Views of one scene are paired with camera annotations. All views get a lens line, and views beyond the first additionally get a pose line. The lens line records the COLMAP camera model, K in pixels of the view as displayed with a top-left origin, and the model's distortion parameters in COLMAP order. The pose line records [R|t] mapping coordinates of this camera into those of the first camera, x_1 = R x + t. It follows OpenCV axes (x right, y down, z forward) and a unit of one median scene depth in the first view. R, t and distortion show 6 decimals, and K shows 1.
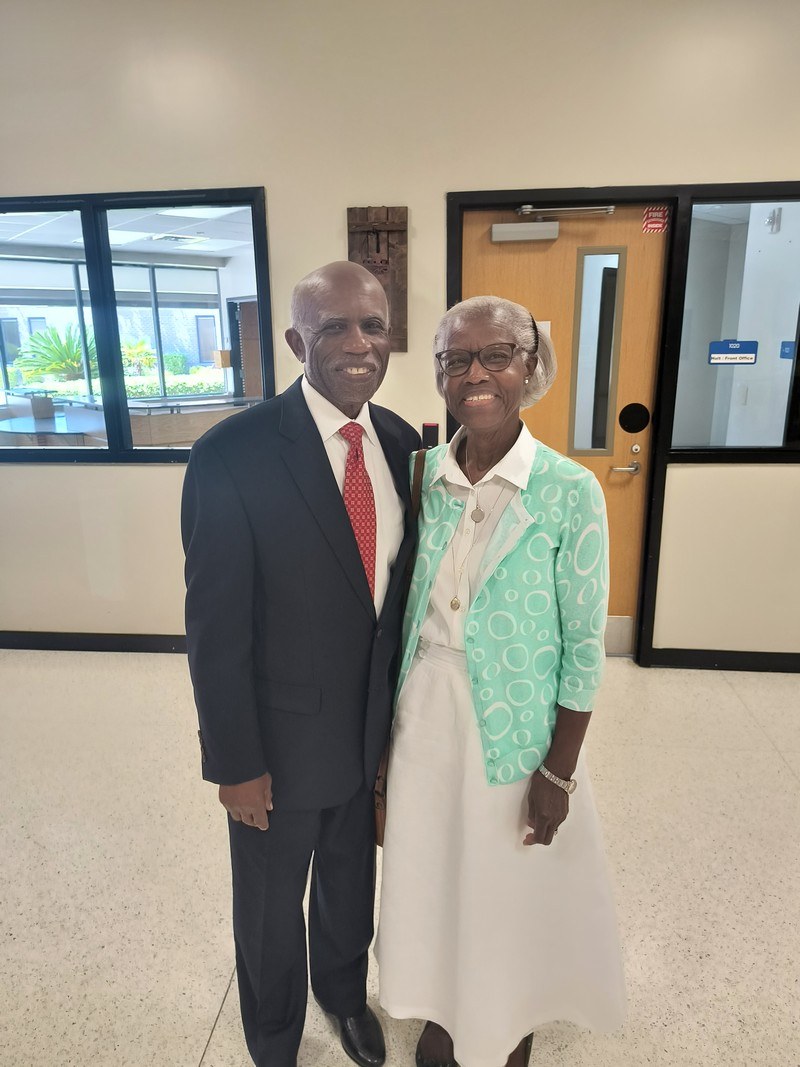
lens RADIAL K [[745.3, 0, 398.2], [0, 745.3, 557.2], [0, 0, 1]] dist [-0.002766, -0.003664]
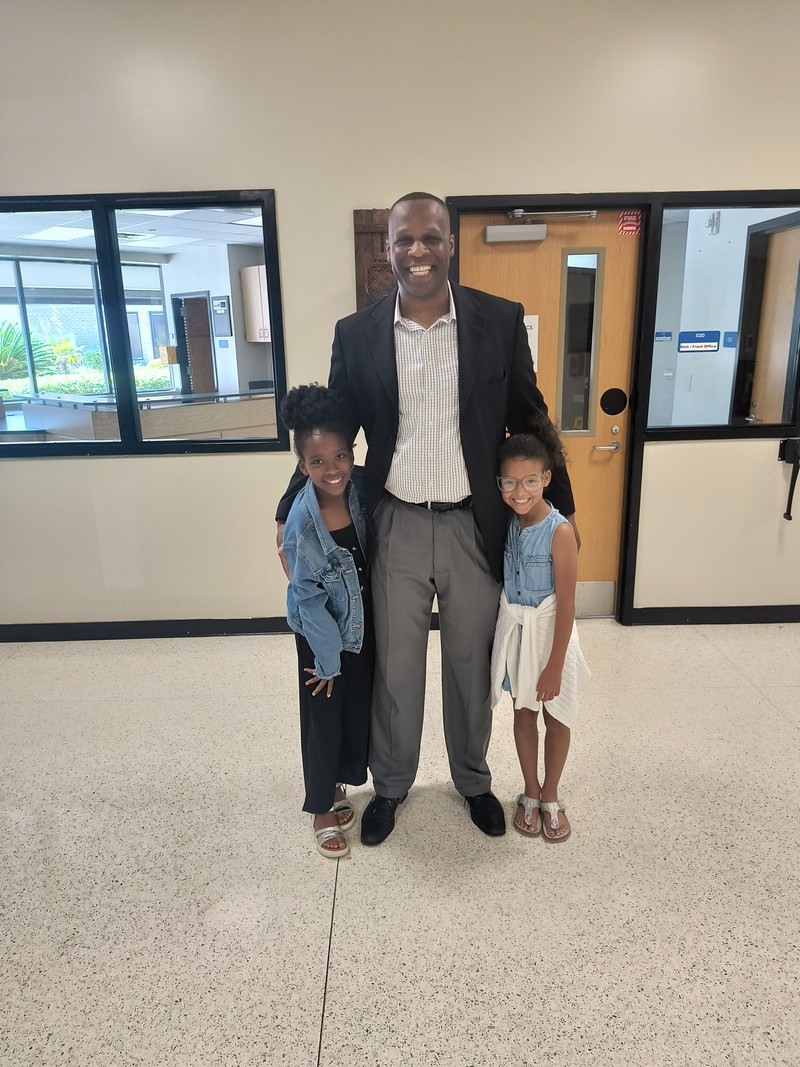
lens RADIAL K [[730.9, 0, 402.6], [0, 730.9, 557.1], [0, 0, 1]] dist [0.036729, -0.070249]
pose [[0.994407, -0.038041, 0.098524, -0.120150], [0.037114, 0.999248, 0.011227, 0.022907], [-0.098877, -0.007507, 0.995071, -0.067102]]
